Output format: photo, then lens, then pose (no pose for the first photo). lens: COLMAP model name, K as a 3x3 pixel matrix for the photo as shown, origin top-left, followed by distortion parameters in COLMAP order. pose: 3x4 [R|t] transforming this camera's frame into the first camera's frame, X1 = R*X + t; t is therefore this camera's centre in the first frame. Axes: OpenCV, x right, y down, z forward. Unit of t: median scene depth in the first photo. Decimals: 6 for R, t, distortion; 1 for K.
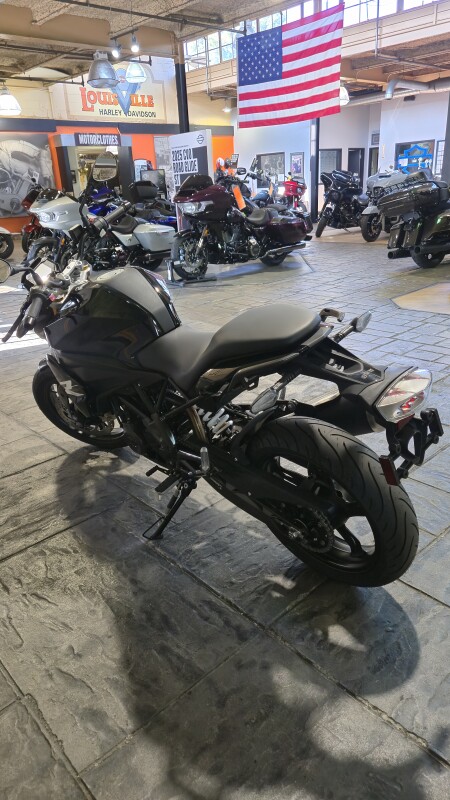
lens RADIAL K [[547.4, 0, 228.9], [0, 547.4, 398.4], [0, 0, 1]] dist [0.066712, -0.064433]
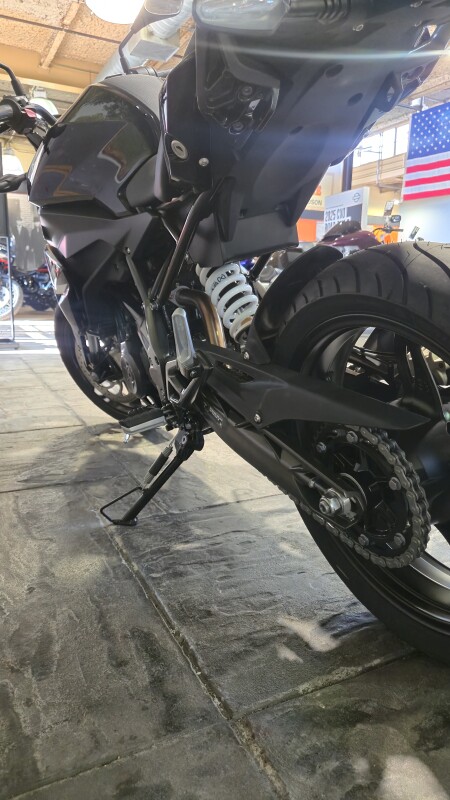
lens RADIAL K [[547.4, 0, 228.9], [0, 547.4, 398.4], [0, 0, 1]] dist [0.066712, -0.064433]
pose [[0.957926, 0.123650, -0.259014, 0.113758], [-0.165913, 0.974944, -0.148179, 0.194201], [0.234201, 0.184918, 0.954440, 0.441355]]
